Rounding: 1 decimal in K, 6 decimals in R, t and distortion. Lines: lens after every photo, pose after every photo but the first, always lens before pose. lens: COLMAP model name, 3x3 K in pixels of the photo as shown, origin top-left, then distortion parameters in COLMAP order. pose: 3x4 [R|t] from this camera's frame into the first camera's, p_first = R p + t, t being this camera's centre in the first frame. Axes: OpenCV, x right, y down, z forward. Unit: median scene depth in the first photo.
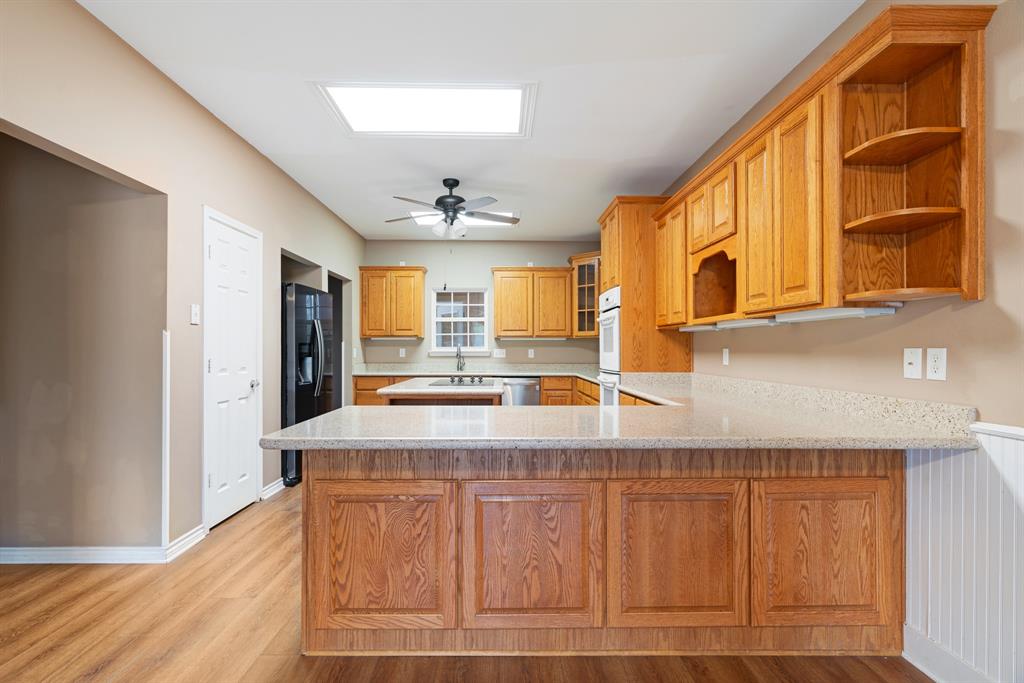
lens RADIAL K [[471.6, 0, 504.9], [0, 471.6, 341.0], [0, 0, 1]] dist [-0.000780, -0.000111]
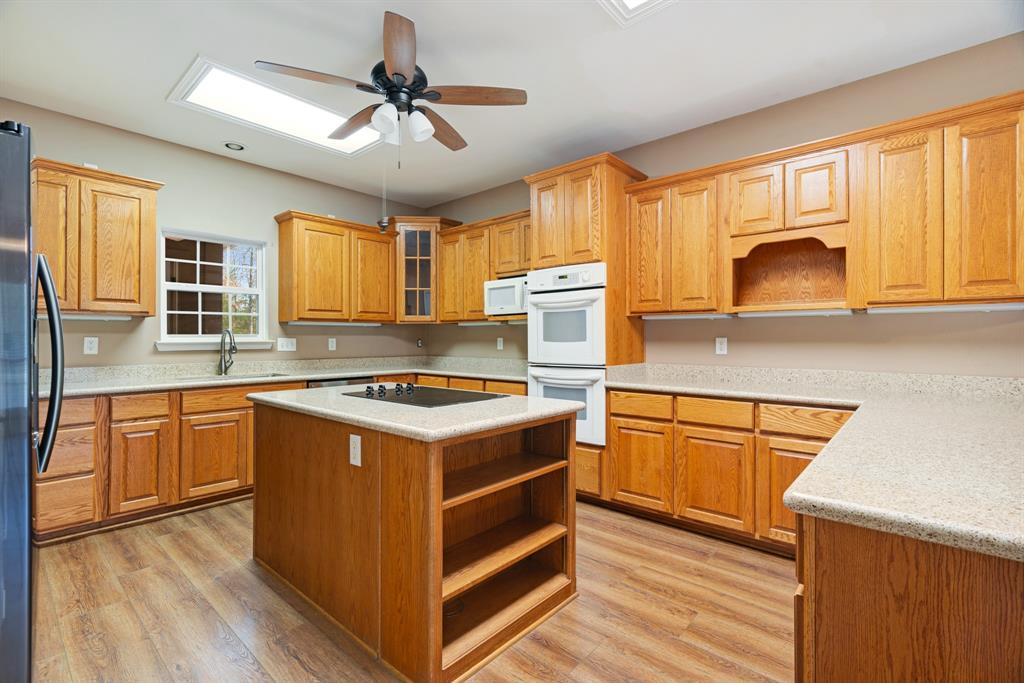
lens RADIAL K [[471.6, 0, 504.9], [0, 471.6, 341.0], [0, 0, 1]] dist [-0.000780, -0.000111]
pose [[0.680687, -0.004881, 0.732558, -0.298836], [-0.012464, 0.999756, 0.018242, 0.005463], [-0.732469, -0.021548, 0.680460, 0.347591]]
